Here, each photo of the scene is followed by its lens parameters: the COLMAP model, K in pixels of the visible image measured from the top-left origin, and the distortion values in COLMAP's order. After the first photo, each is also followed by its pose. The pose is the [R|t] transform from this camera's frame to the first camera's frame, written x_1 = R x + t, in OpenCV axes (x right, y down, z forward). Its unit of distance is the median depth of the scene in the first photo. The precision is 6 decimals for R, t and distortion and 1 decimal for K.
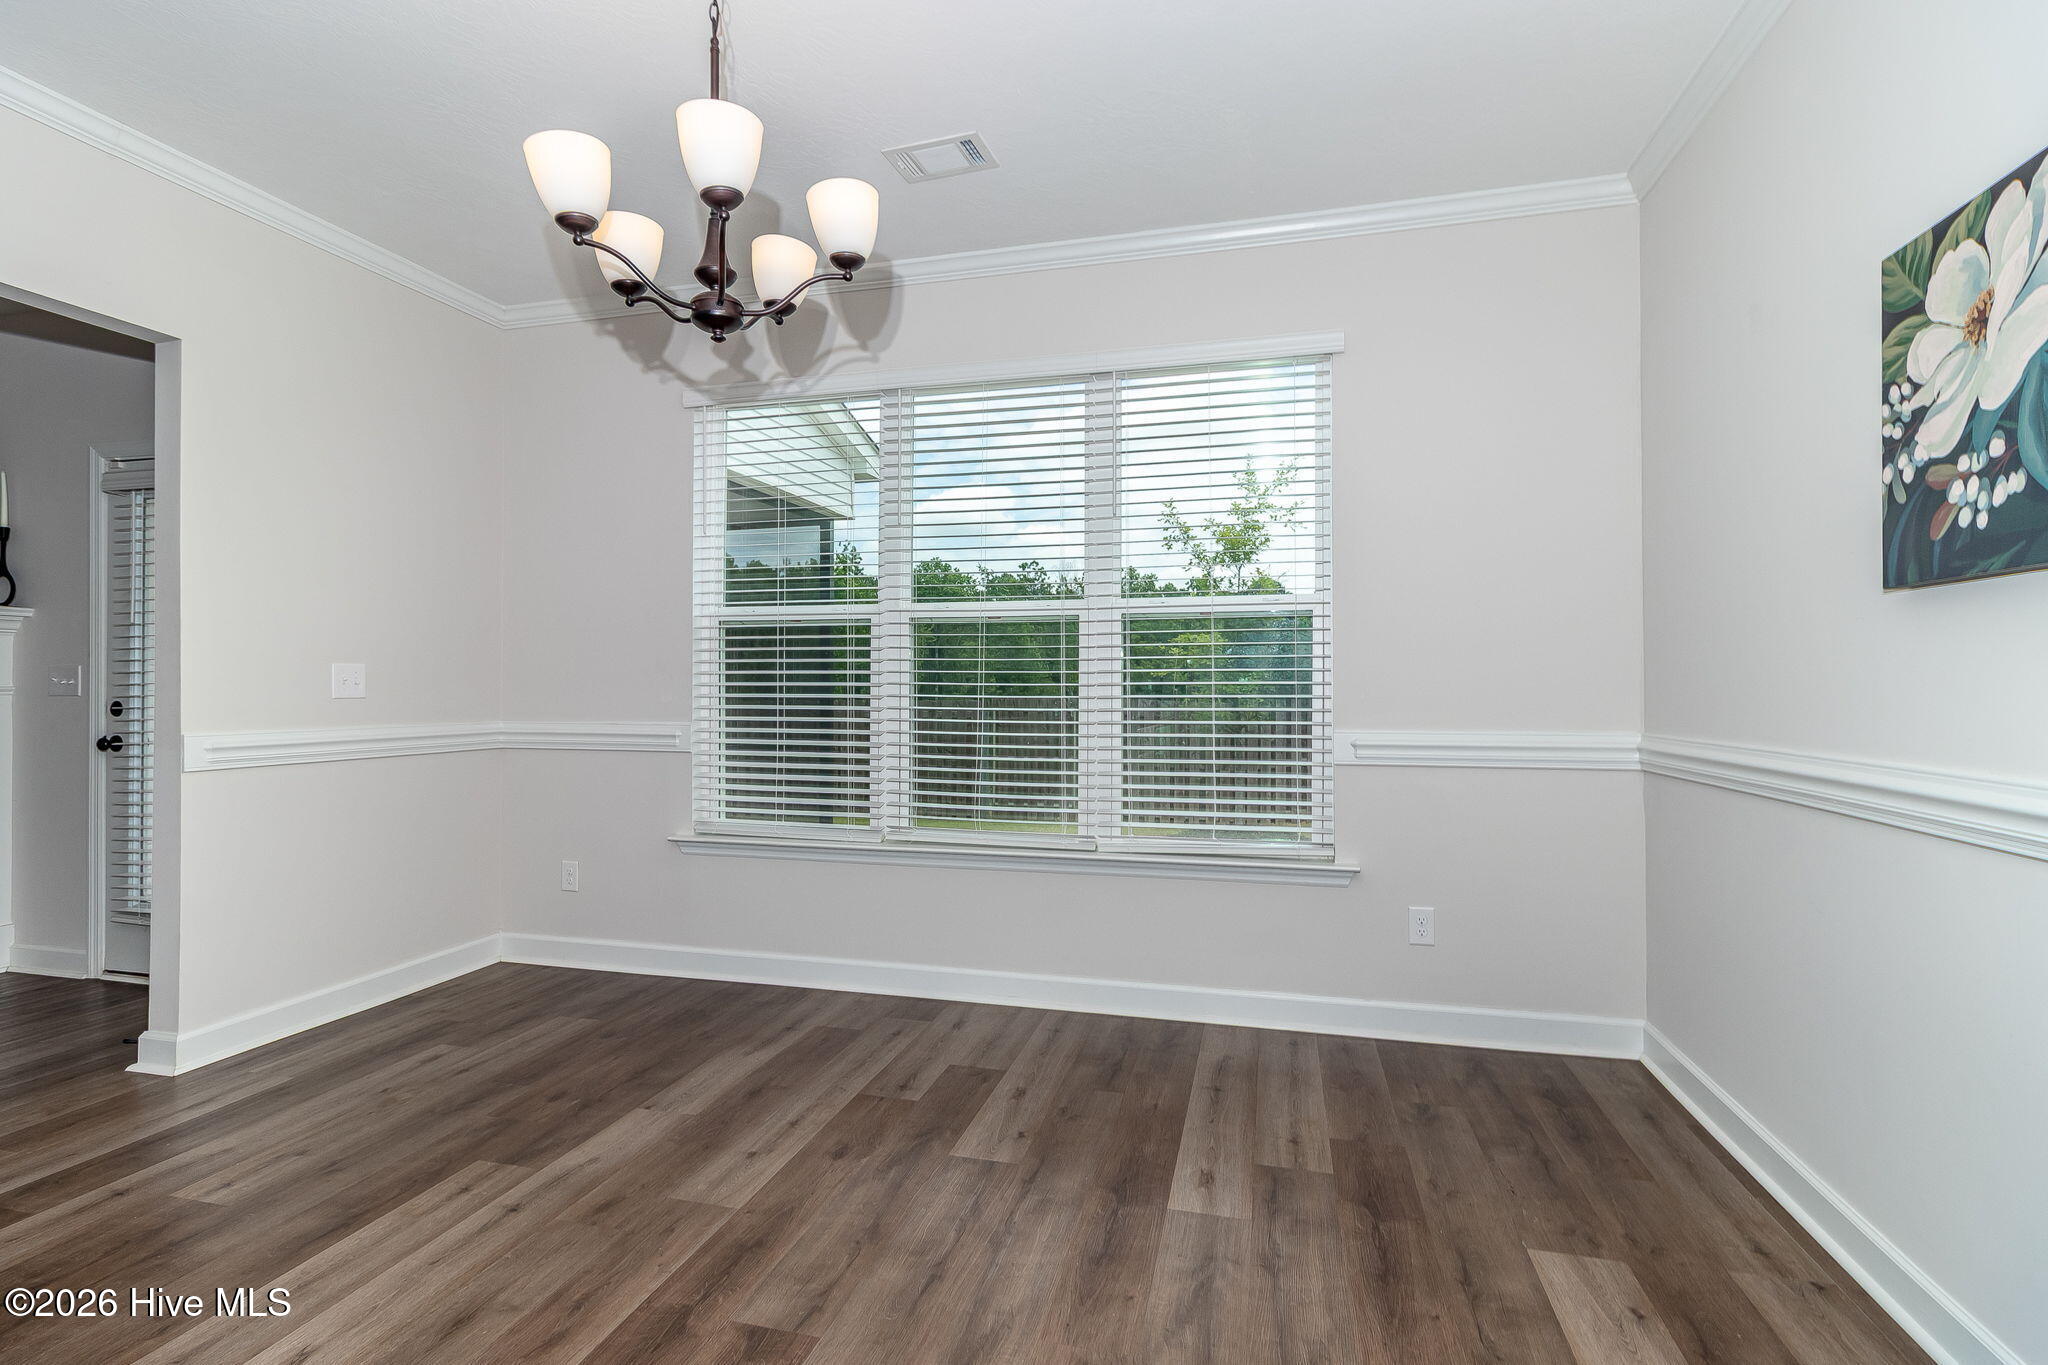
lens RADIAL K [[952.5, 0, 1018.2], [0, 952.5, 677.6], [0, 0, 1]] dist [0.004491, 0.000773]
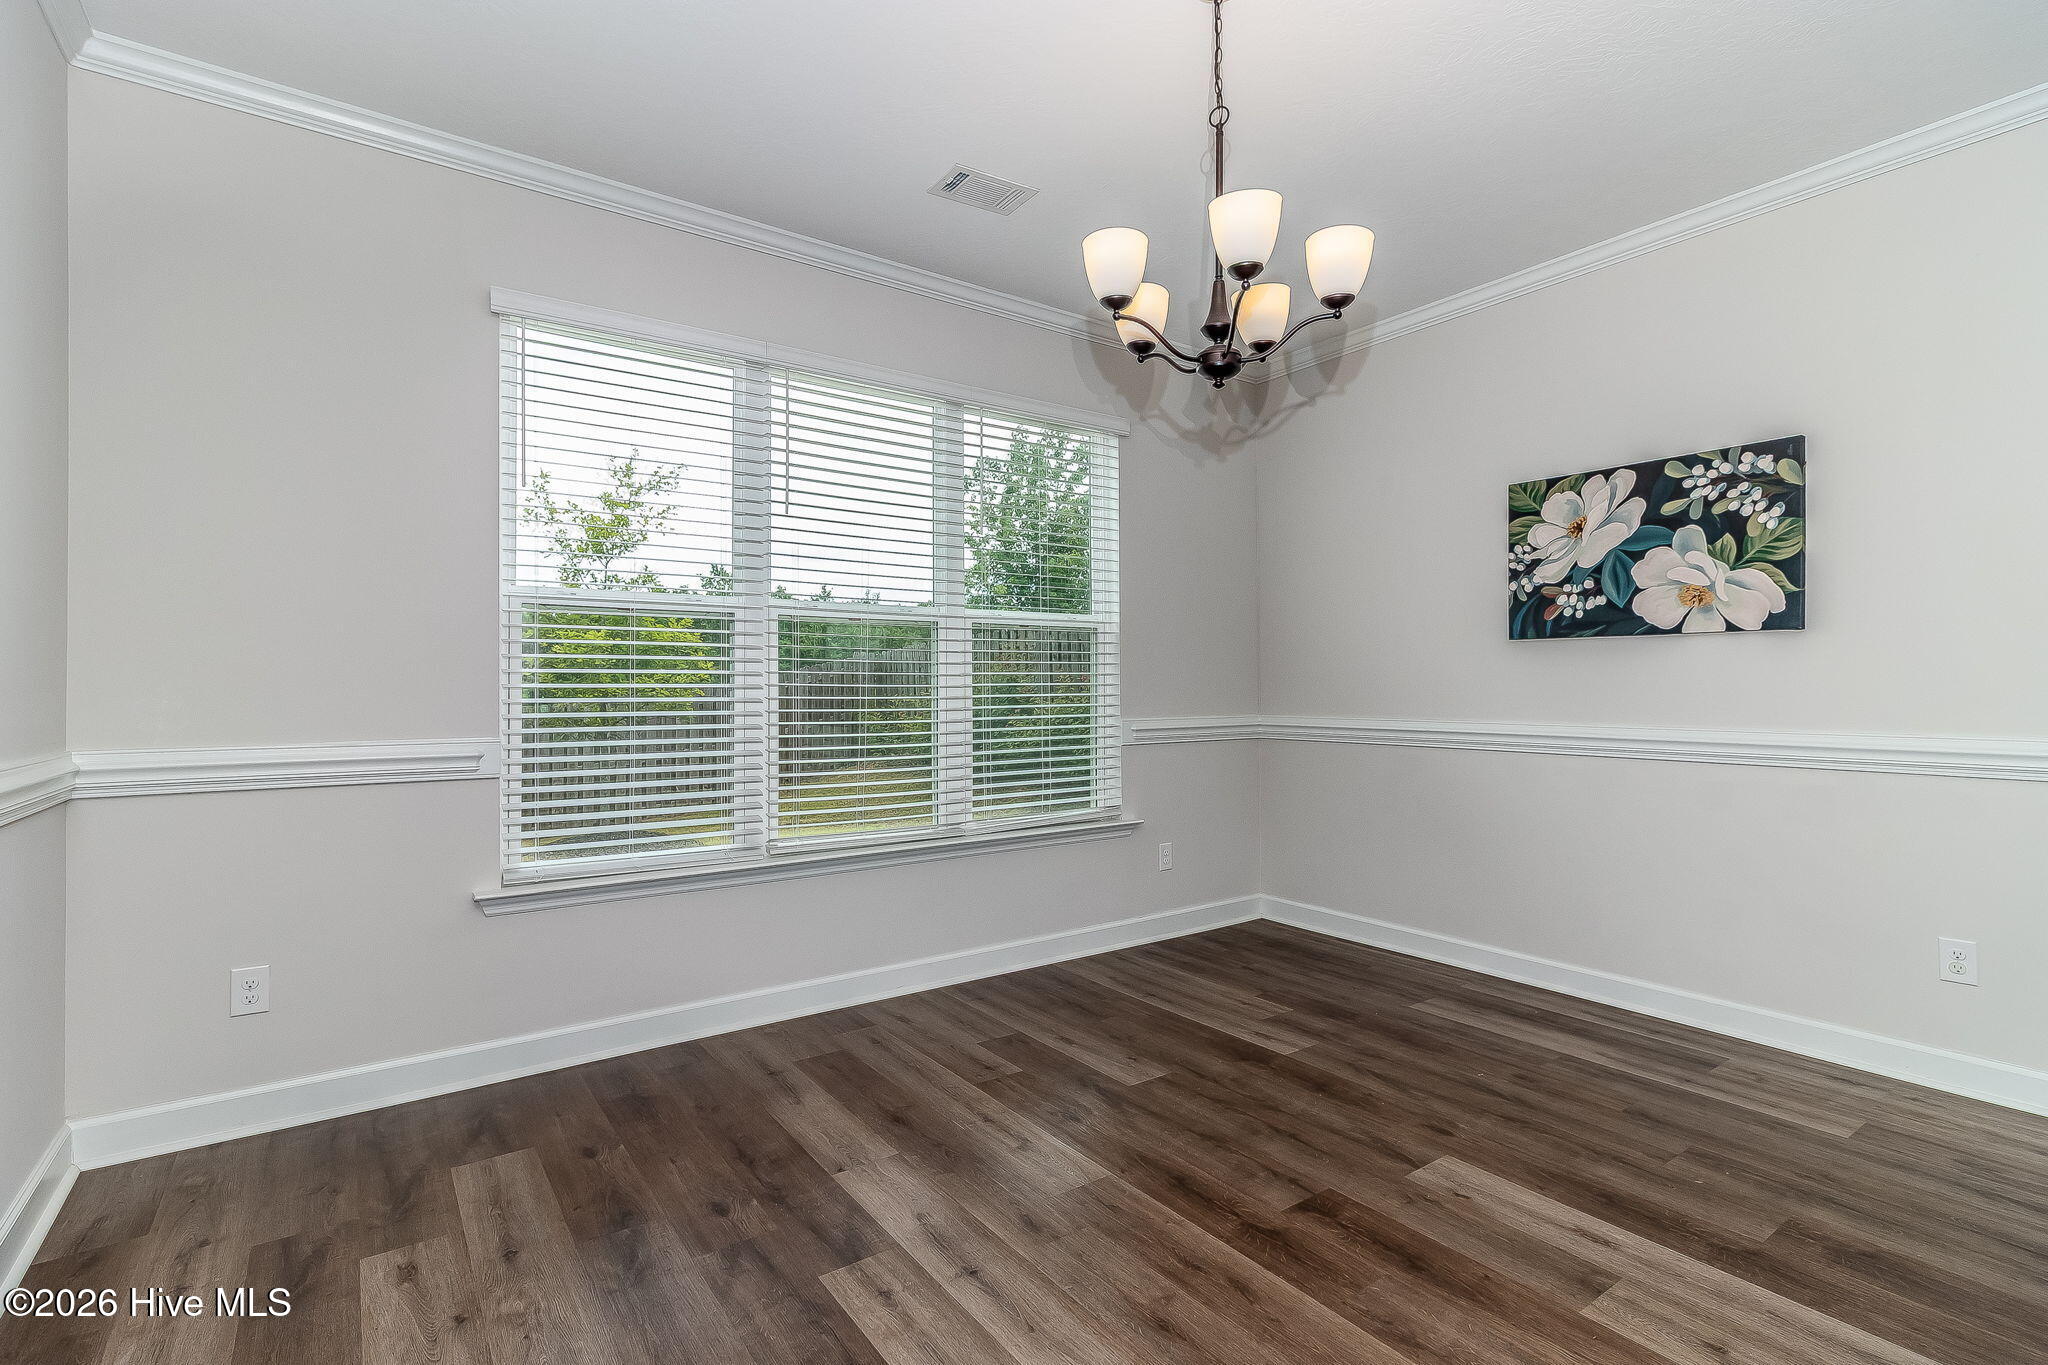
lens RADIAL K [[952.5, 0, 1016.3], [0, 952.5, 679.3], [0, 0, 1]] dist [0.004491, 0.000773]
pose [[0.647626, 0.002166, 0.761955, -0.977204], [-0.004864, 0.999987, 0.001291, -0.001578], [-0.761943, -0.004542, 0.647628, 0.320952]]
